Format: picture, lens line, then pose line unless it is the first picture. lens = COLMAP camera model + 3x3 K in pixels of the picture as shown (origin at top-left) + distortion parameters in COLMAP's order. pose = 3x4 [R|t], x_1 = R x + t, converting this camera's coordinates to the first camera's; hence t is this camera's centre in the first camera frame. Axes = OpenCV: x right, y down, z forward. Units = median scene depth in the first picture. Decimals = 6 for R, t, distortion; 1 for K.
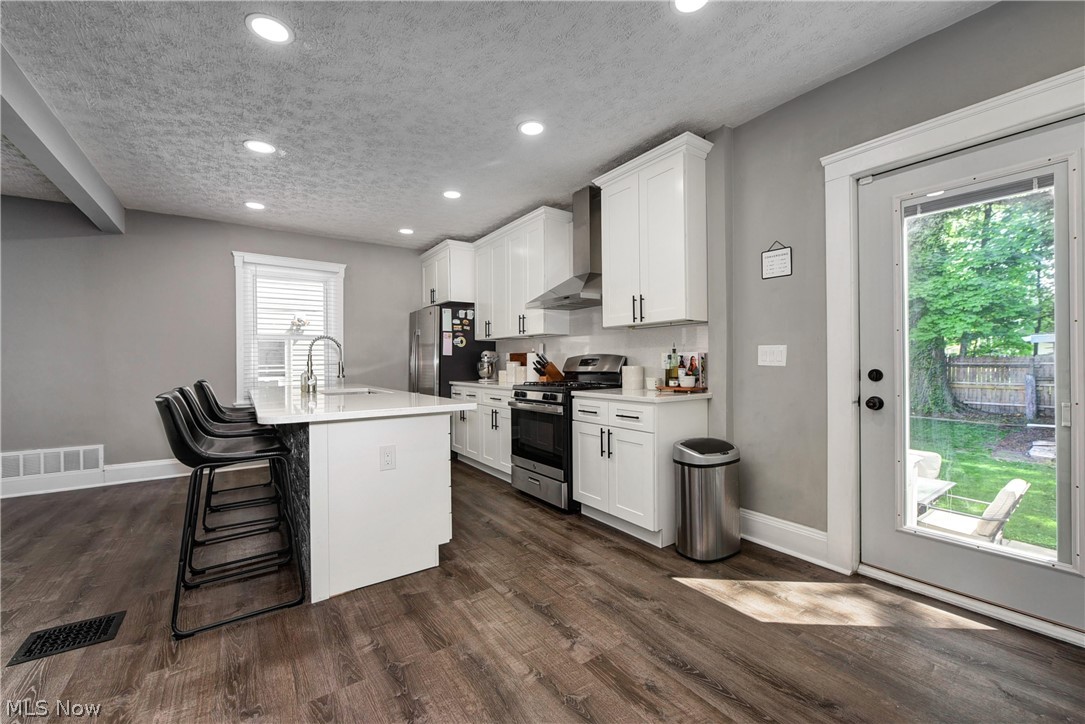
lens RADIAL K [[425.1, 0, 548.1], [0, 425.1, 361.7], [0, 0, 1]] dist [0.002334, -0.000131]
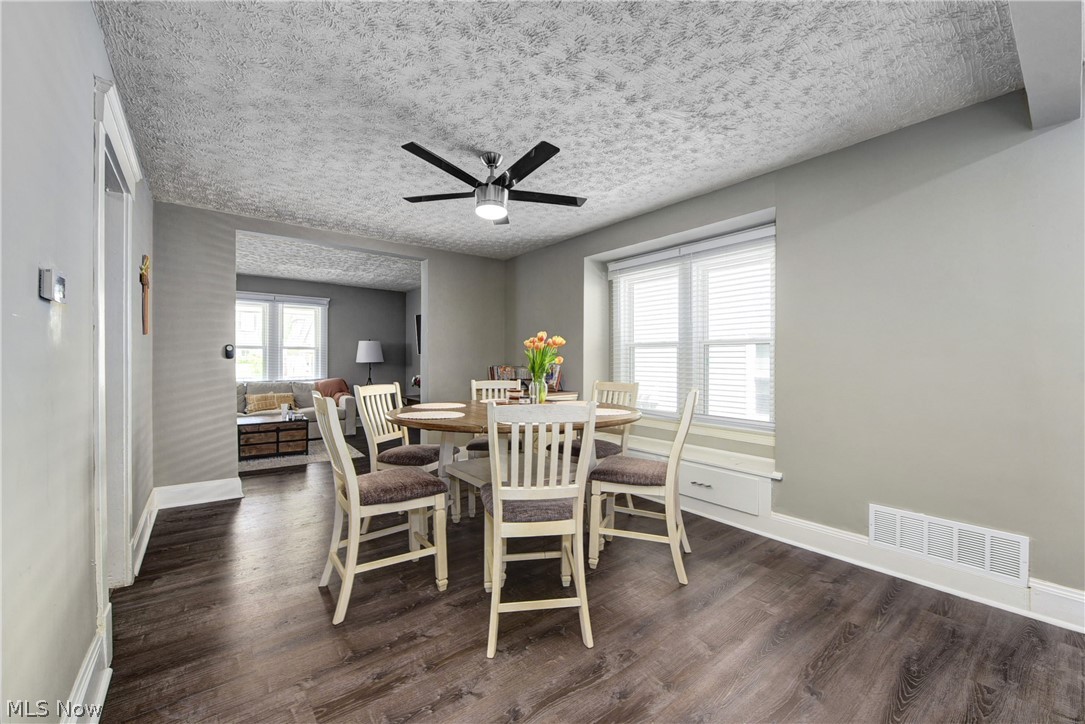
lens RADIAL K [[439.9, 0, 539.3], [0, 439.9, 363.2], [0, 0, 1]] dist [0.000648, -0.000119]
pose [[0.041221, 0.011821, -0.999080, -0.714035], [-0.001697, 0.999929, 0.011761, -0.029937], [0.999149, 0.001210, 0.041238, 0.509821]]
